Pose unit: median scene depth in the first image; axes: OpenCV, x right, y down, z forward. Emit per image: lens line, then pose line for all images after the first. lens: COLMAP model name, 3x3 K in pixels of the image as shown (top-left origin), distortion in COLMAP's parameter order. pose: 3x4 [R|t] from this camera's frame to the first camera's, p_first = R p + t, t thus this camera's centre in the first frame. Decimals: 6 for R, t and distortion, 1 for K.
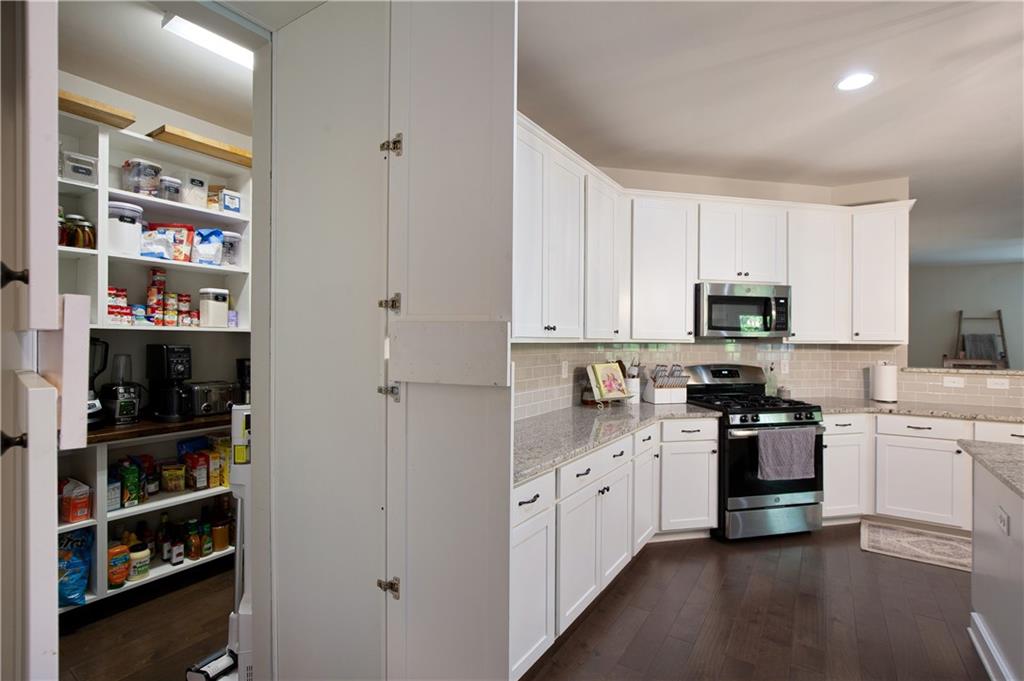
lens RADIAL K [[504.2, 0, 511.5], [0, 504.2, 338.6], [0, 0, 1]] dist [-0.025549, 0.002652]
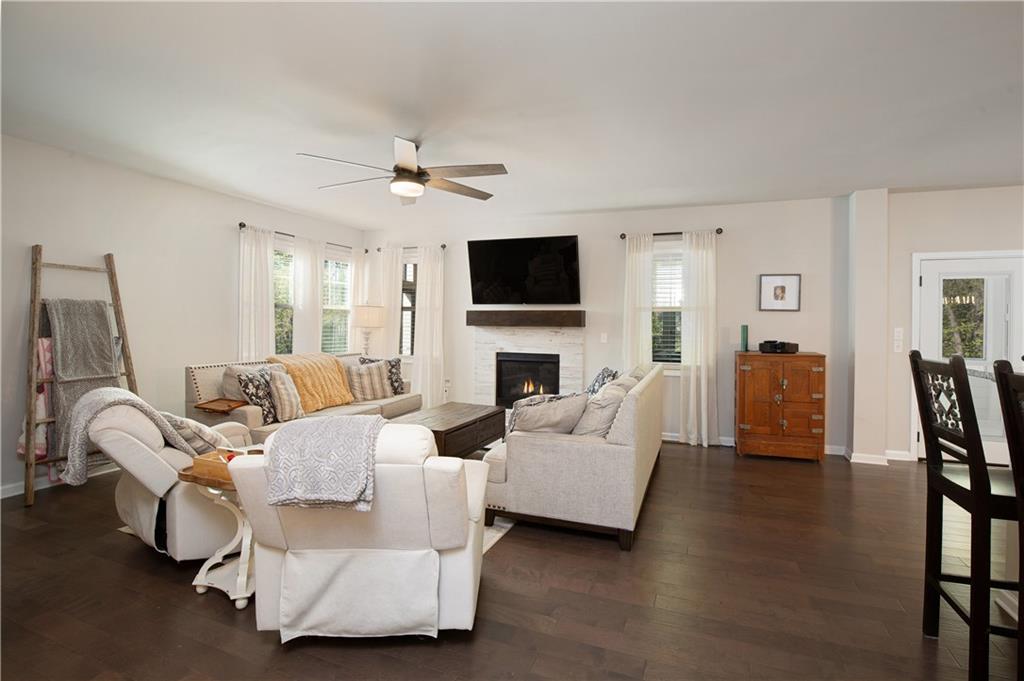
lens RADIAL K [[504.2, 0, 514.5], [0, 504.2, 330.8], [0, 0, 1]] dist [-0.025549, 0.002652]
pose [[-0.207878, -0.022037, 0.977907, 0.397863], [-0.006422, 0.999755, 0.021165, 0.007593], [-0.978134, -0.001880, -0.207968, 0.693289]]
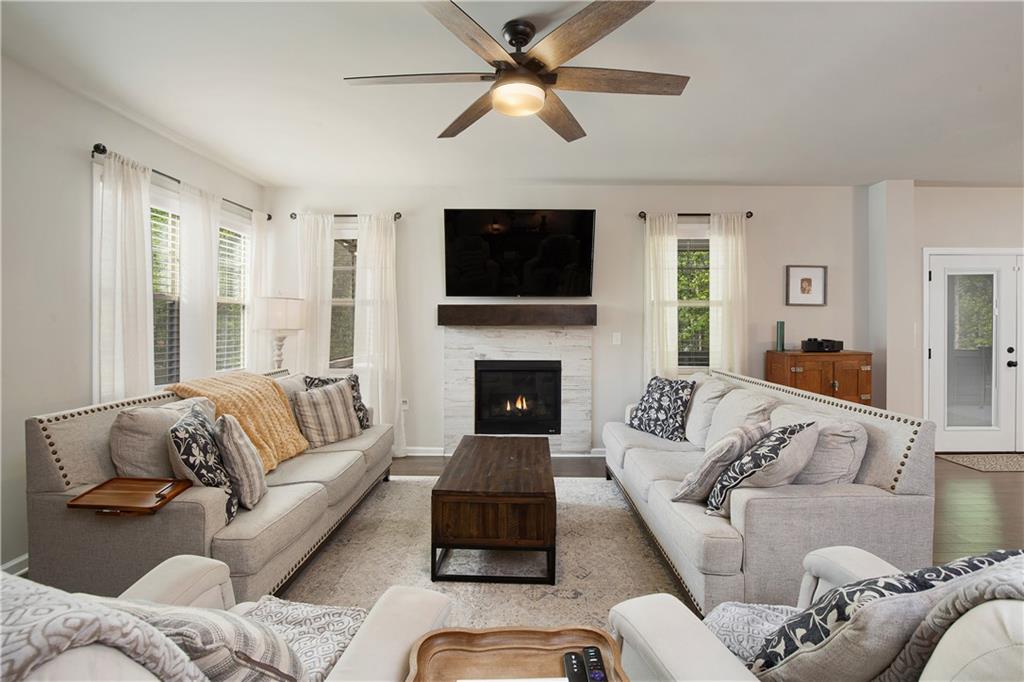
lens RADIAL K [[504.2, 0, 461.2], [0, 504.2, 325.3], [0, 0, 1]] dist [-0.025549, 0.002652]
pose [[-0.536826, -0.012094, 0.843606, 0.667803], [0.000284, 0.999895, 0.014515, 0.008094], [-0.843693, 0.008032, -0.536766, 0.879308]]
